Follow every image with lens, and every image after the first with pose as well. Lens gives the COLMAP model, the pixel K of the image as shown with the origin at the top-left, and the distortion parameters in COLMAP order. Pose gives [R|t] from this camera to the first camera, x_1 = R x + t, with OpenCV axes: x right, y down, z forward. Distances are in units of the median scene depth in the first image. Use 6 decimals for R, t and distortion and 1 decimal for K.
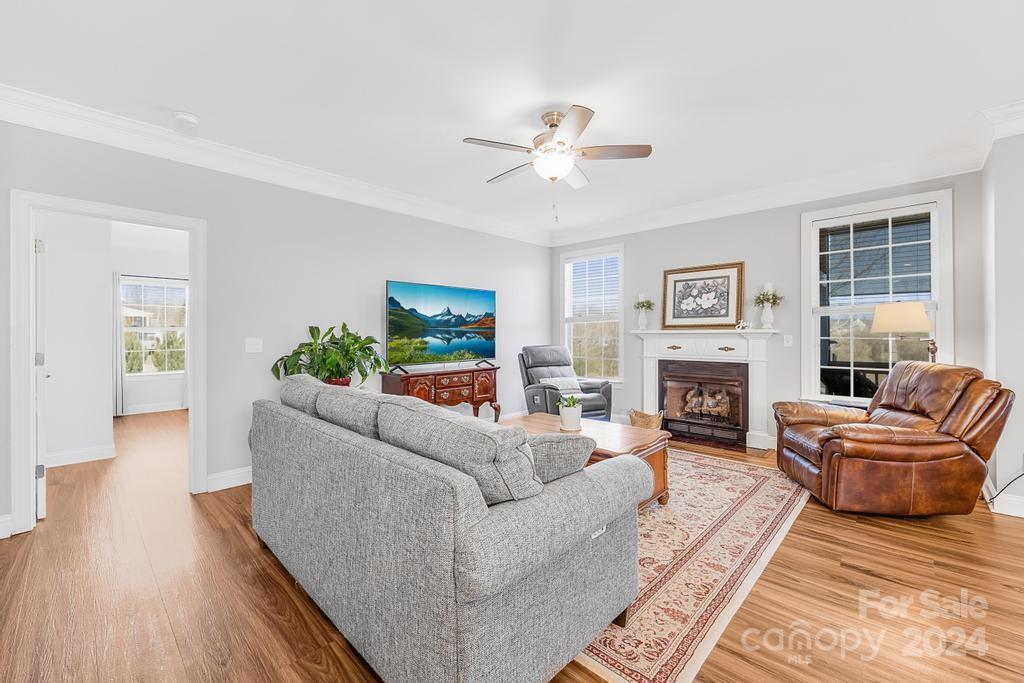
lens RADIAL K [[417.4, 0, 517.7], [0, 417.4, 336.8], [0, 0, 1]] dist [-0.001827, -0.000324]
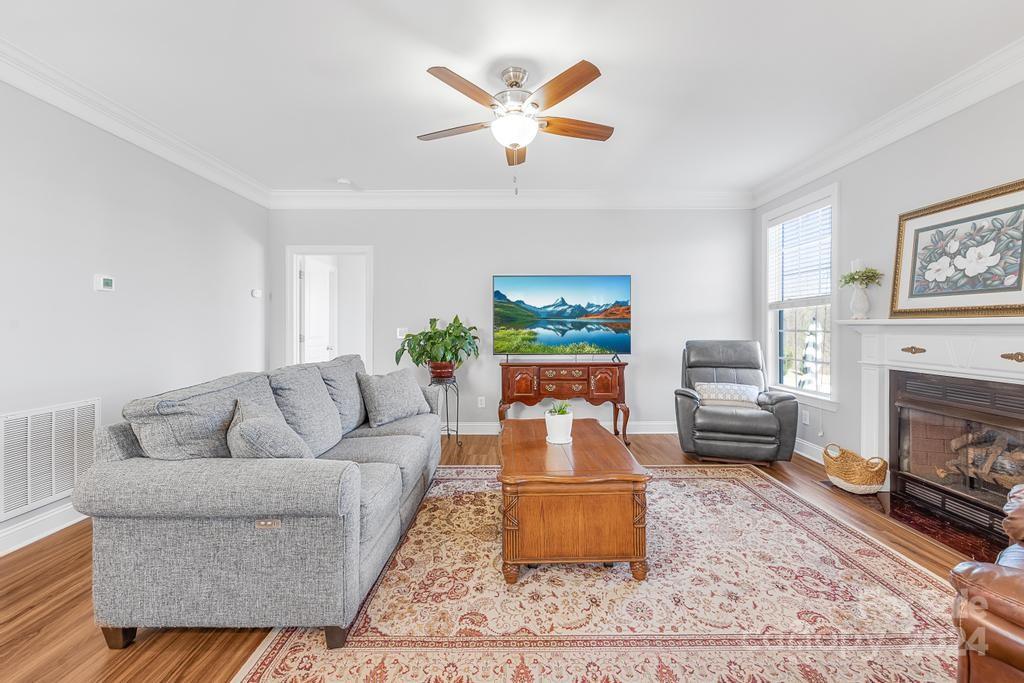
lens RADIAL K [[415.9, 0, 517.8], [0, 415.9, 328.1], [0, 0, 1]] dist [-0.002454, -0.000389]
pose [[0.692022, 0.006357, -0.721848, 0.467900], [-0.008074, 0.999967, 0.001065, -0.000065], [0.721831, 0.005092, 0.692050, 0.266832]]
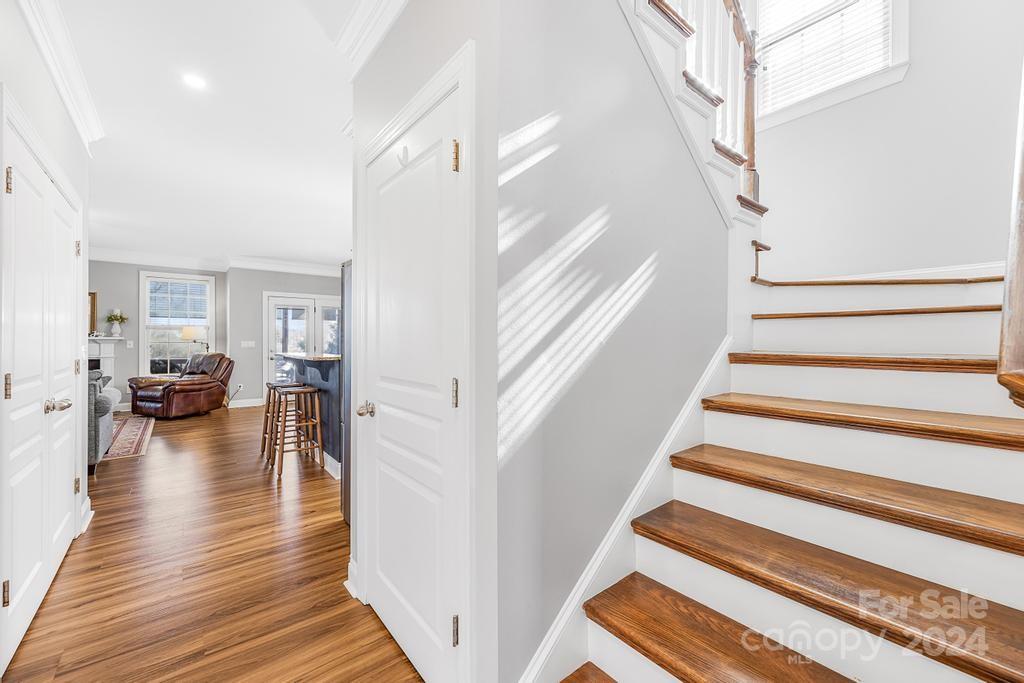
lens RADIAL K [[417.4, 0, 517.7], [0, 417.4, 336.8], [0, 0, 1]] dist [-0.001827, -0.000324]
pose [[0.127989, 0.015834, 0.991649, -0.776260], [0.007153, 0.999832, -0.016887, 0.017841], [-0.991750, 0.009254, 0.127855, -0.721150]]
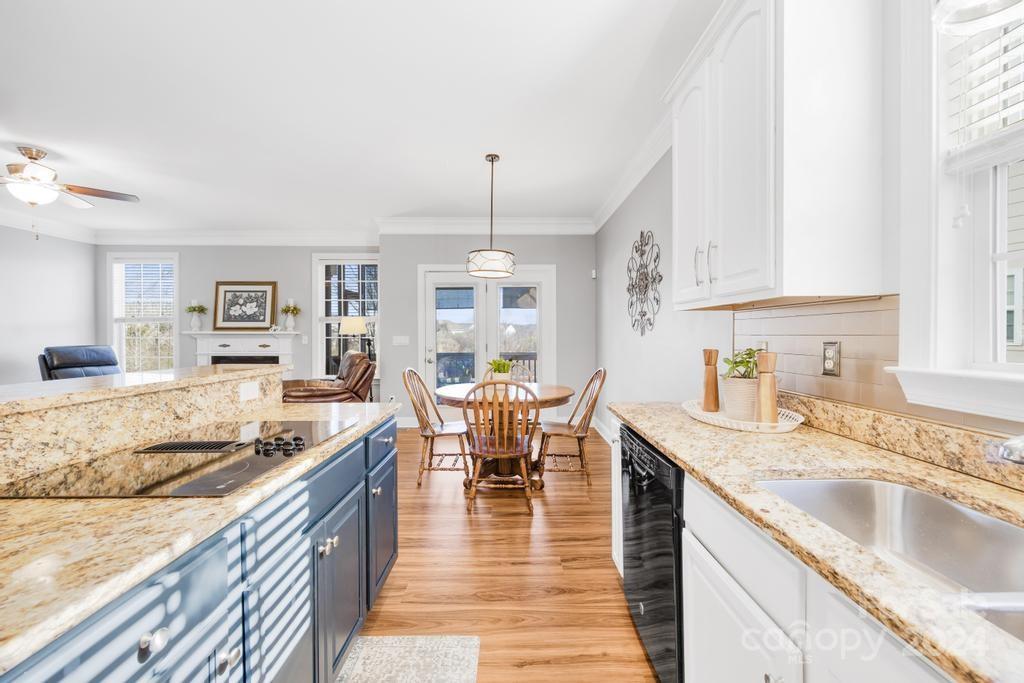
lens RADIAL K [[413.0, 0, 504.2], [0, 413.0, 338.8], [0, 0, 1]] dist [-0.001943, -0.000265]
pose [[0.729523, -0.004206, 0.683943, 0.168996], [0.001742, 0.999989, 0.004292, 0.001867], [-0.683954, -0.001939, 0.729522, -0.496428]]
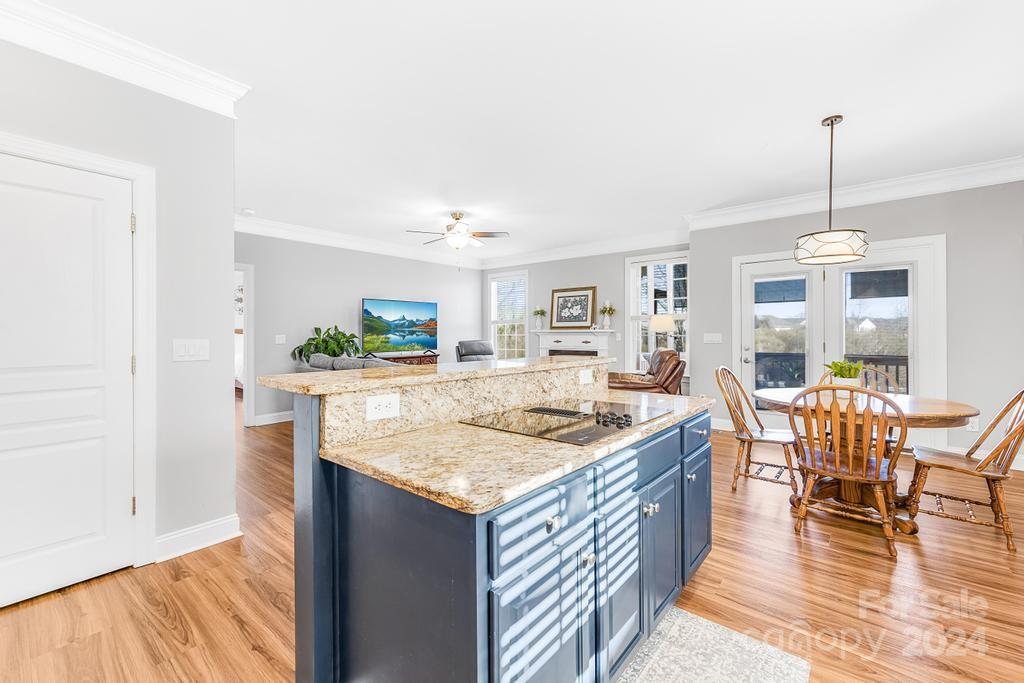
lens RADIAL K [[412.9, 0, 513.2], [0, 412.9, 334.4], [0, 0, 1]] dist [0.004332, 0.000479]
pose [[0.998049, -0.000035, 0.062436, 0.141363], [0.000139, 0.999999, -0.001666, 0.002703], [-0.062436, 0.001671, 0.998048, -0.536113]]
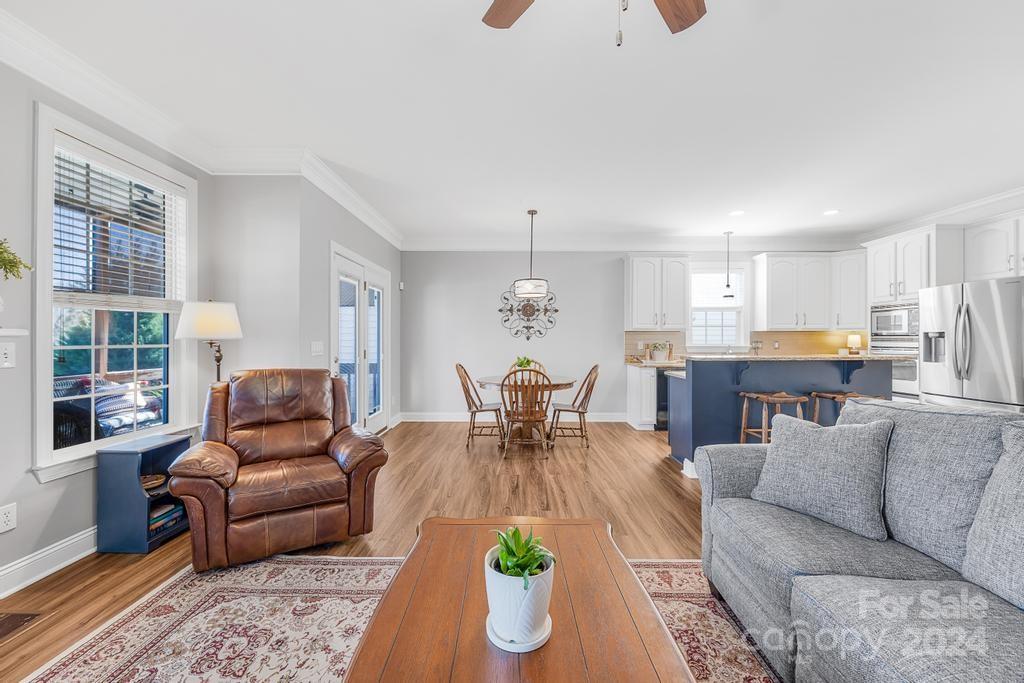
lens RADIAL K [[417.4, 0, 517.7], [0, 417.4, 336.8], [0, 0, 1]] dist [-0.001827, -0.000324]
pose [[-0.690614, 0.007650, 0.723184, -0.078891], [0.006866, 0.999968, -0.004021, -0.004125], [-0.723191, 0.002188, -0.690644, 0.874771]]
